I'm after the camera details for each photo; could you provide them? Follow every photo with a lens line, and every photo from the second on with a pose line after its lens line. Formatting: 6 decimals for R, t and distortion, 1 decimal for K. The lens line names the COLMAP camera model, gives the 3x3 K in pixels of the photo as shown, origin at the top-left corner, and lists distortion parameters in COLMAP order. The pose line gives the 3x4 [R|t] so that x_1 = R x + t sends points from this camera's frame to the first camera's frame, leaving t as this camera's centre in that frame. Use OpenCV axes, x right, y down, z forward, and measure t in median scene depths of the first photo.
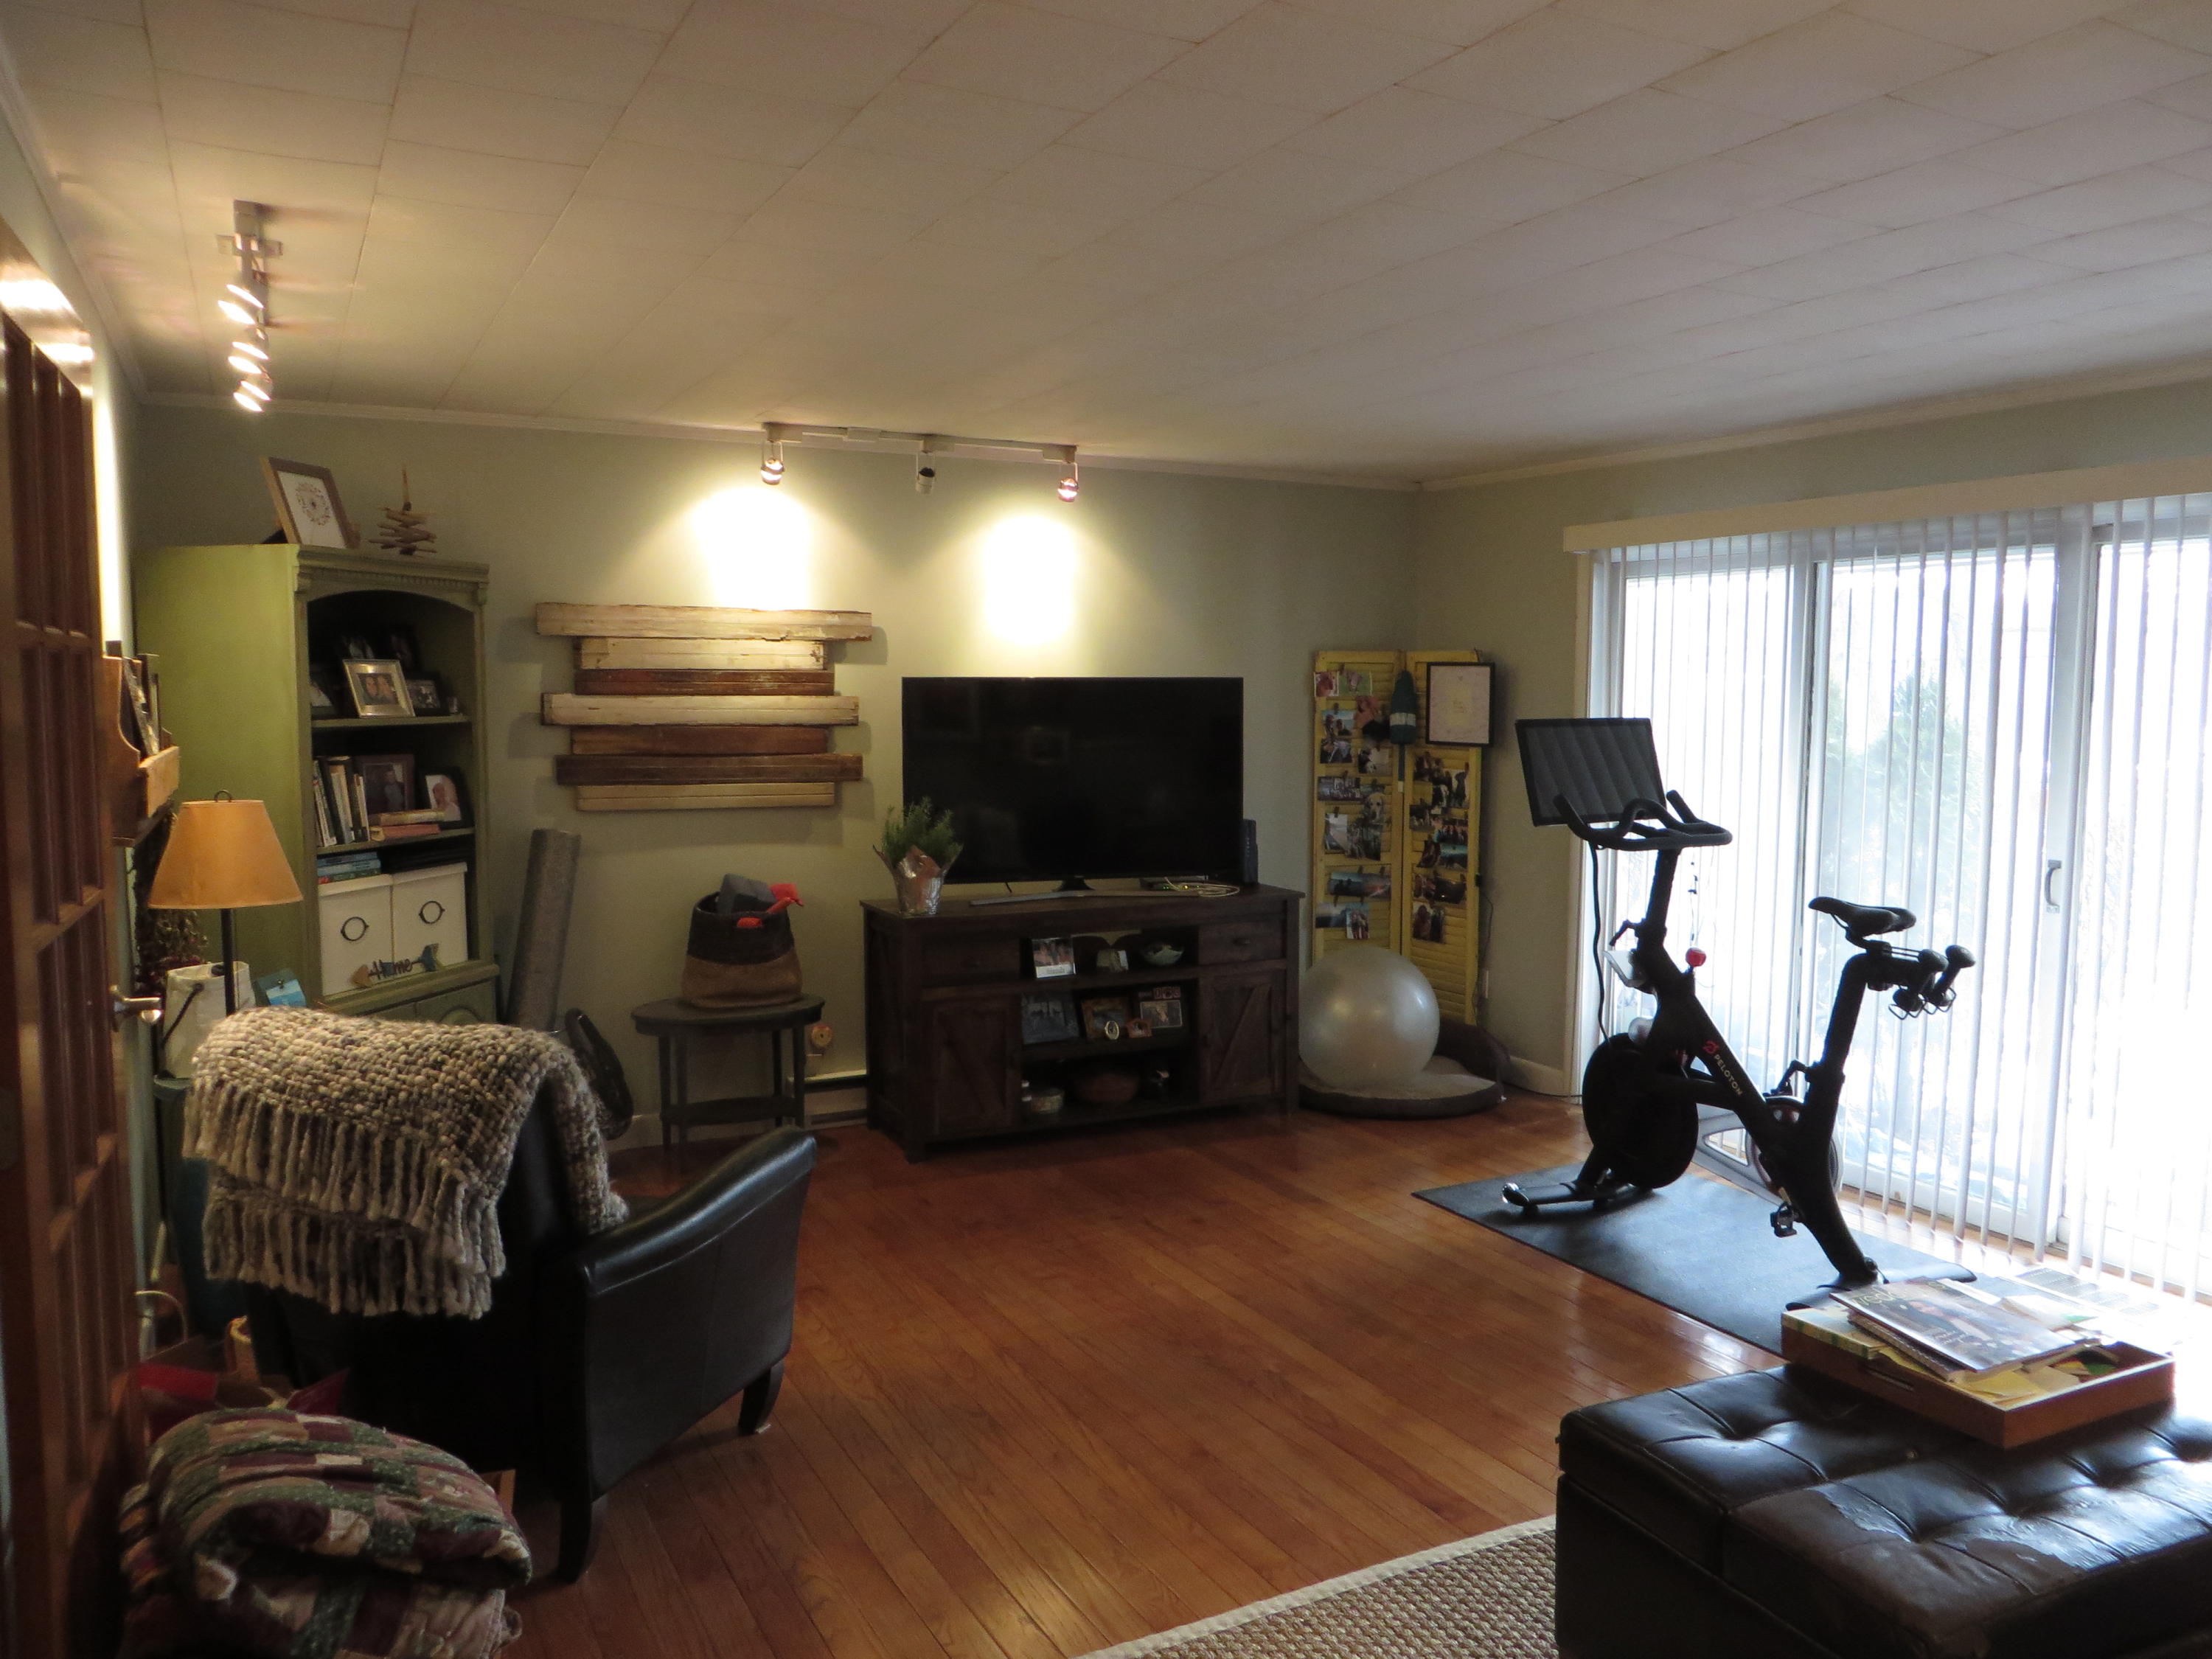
lens RADIAL K [[1633.5, 0, 1105.6], [0, 1633.5, 839.6], [0, 0, 1]] dist [-0.034099, 0.007314]
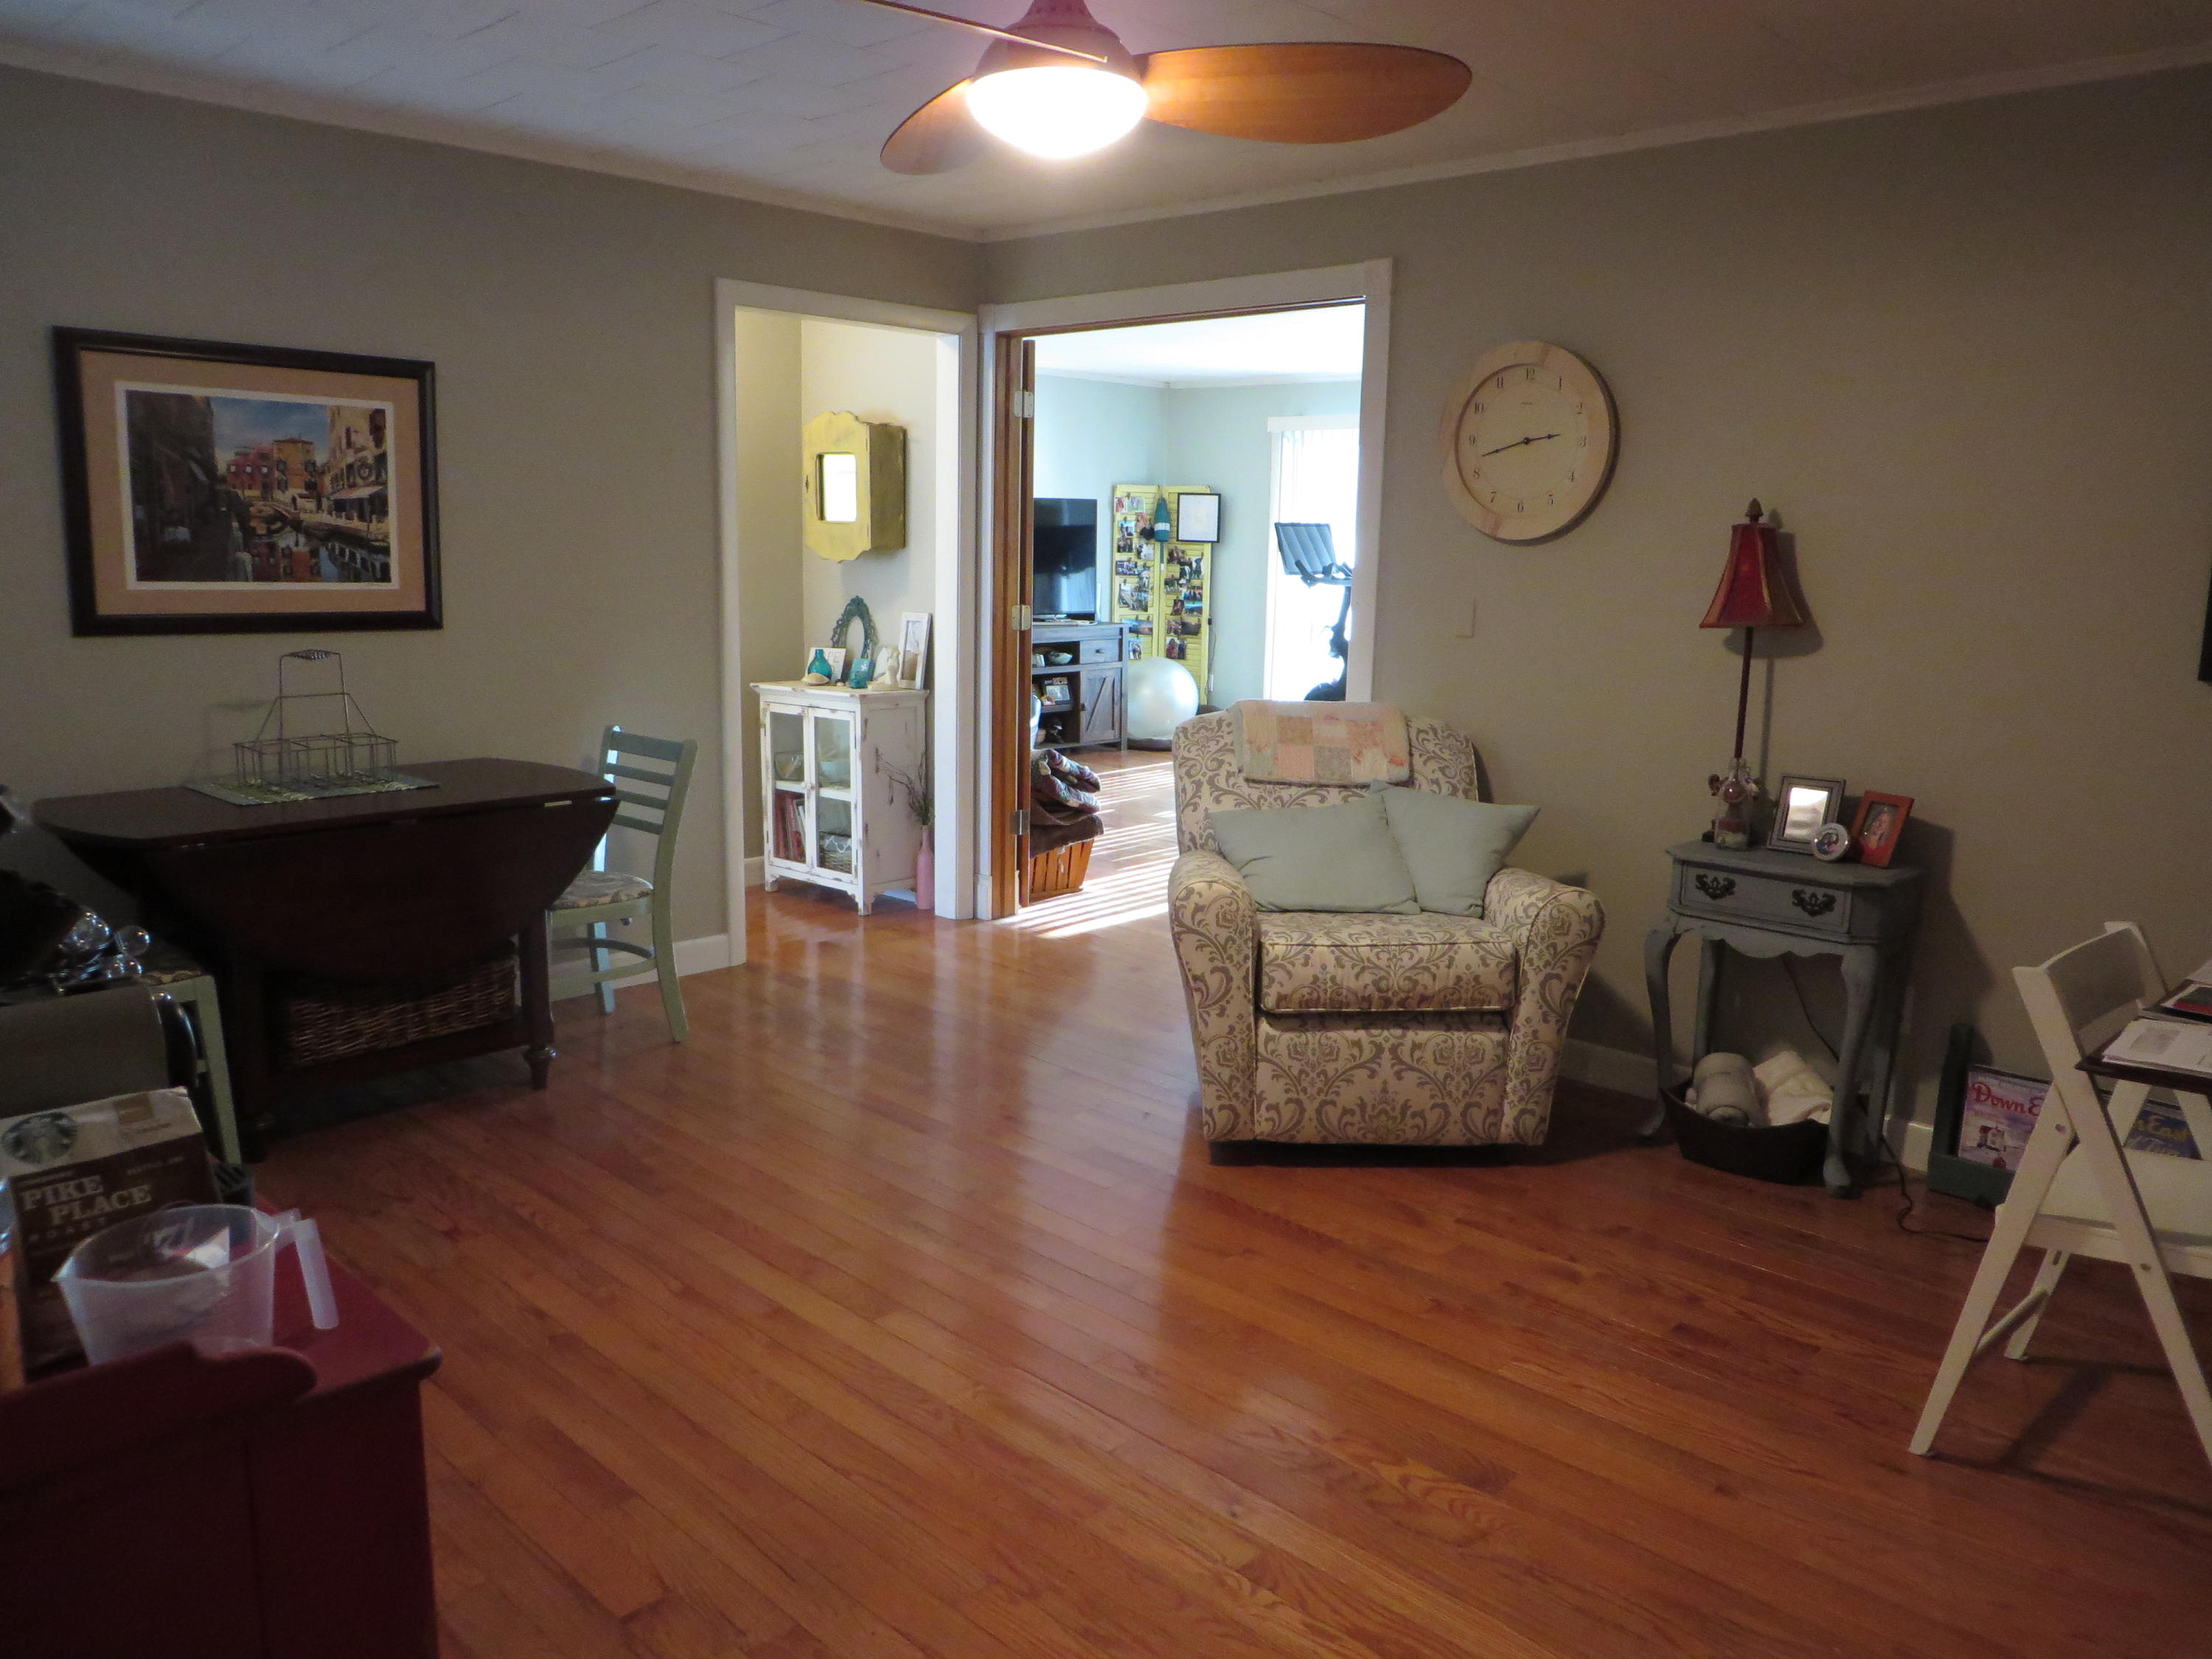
lens RADIAL K [[1633.5, 0, 1106.5], [0, 1633.5, 827.7], [0, 0, 1]] dist [-0.034099, 0.007314]
pose [[0.943881, -0.045599, 0.327122, -0.444327], [0.016081, 0.995594, 0.092381, 0.080251], [-0.329893, -0.081936, 0.940456, -0.601861]]
